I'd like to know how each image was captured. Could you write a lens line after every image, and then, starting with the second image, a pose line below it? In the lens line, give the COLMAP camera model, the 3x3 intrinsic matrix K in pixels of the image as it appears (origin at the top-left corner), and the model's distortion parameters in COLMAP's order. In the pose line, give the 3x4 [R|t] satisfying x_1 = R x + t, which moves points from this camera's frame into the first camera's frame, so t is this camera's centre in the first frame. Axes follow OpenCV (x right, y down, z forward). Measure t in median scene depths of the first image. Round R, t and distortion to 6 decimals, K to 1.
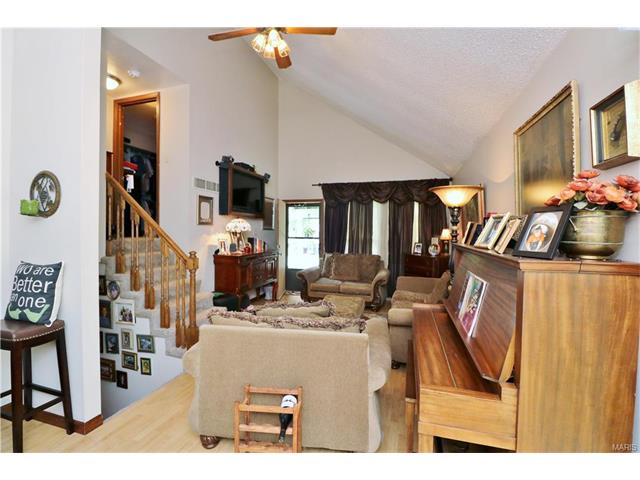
lens RADIAL K [[297.1, 0, 322.7], [0, 297.1, 232.8], [0, 0, 1]] dist [-0.005262, -0.009846]
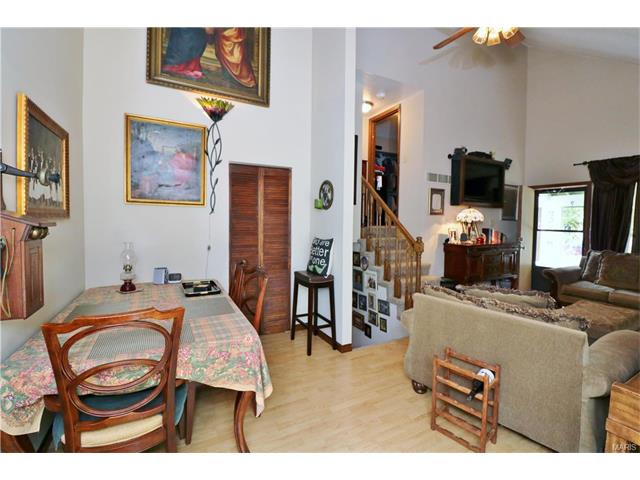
lens RADIAL K [[297.1, 0, 320.1], [0, 297.1, 232.0], [0, 0, 1]] dist [-0.005262, -0.009846]
pose [[0.700207, 0.029078, -0.713348, 0.125379], [-0.013218, 0.999527, 0.027768, 0.016624], [0.713818, -0.010015, 0.700260, -0.103037]]
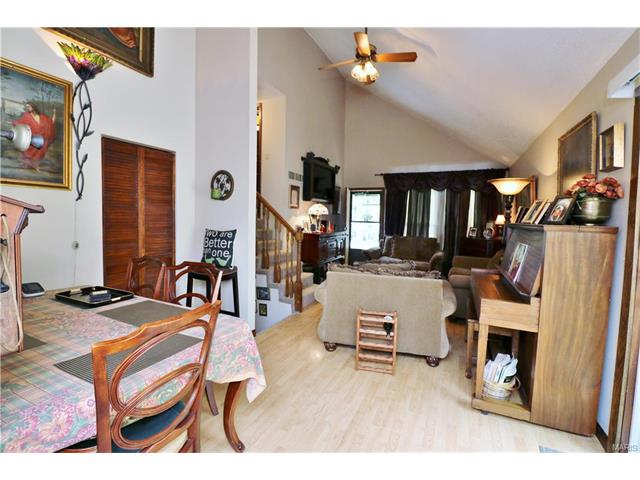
lens RADIAL K [[297.1, 0, 321.8], [0, 297.1, 231.7], [0, 0, 1]] dist [-0.005262, -0.009846]
pose [[0.988729, 0.022078, -0.148082, -0.137158], [-0.016352, 0.999075, 0.039775, 0.028777], [0.148823, -0.036905, 0.988175, -0.333352]]
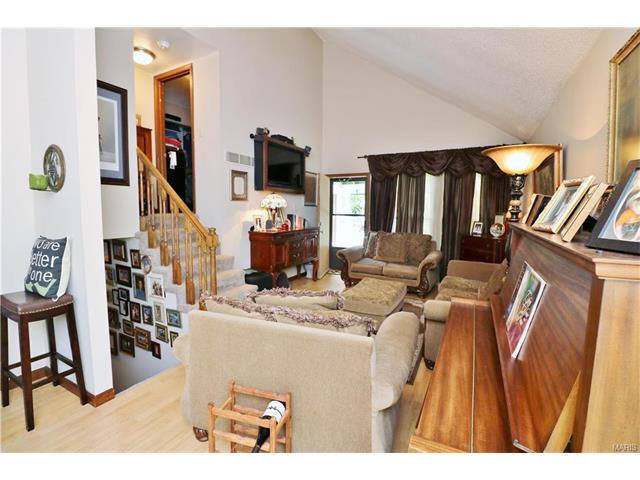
lens RADIAL K [[297.1, 0, 322.8], [0, 297.1, 231.1], [0, 0, 1]] dist [-0.005262, -0.009846]
pose [[0.979726, 0.018085, -0.199523, 0.102679], [-0.003932, 0.997461, 0.071103, 0.003886], [0.200303, -0.068877, 0.977310, 0.139202]]
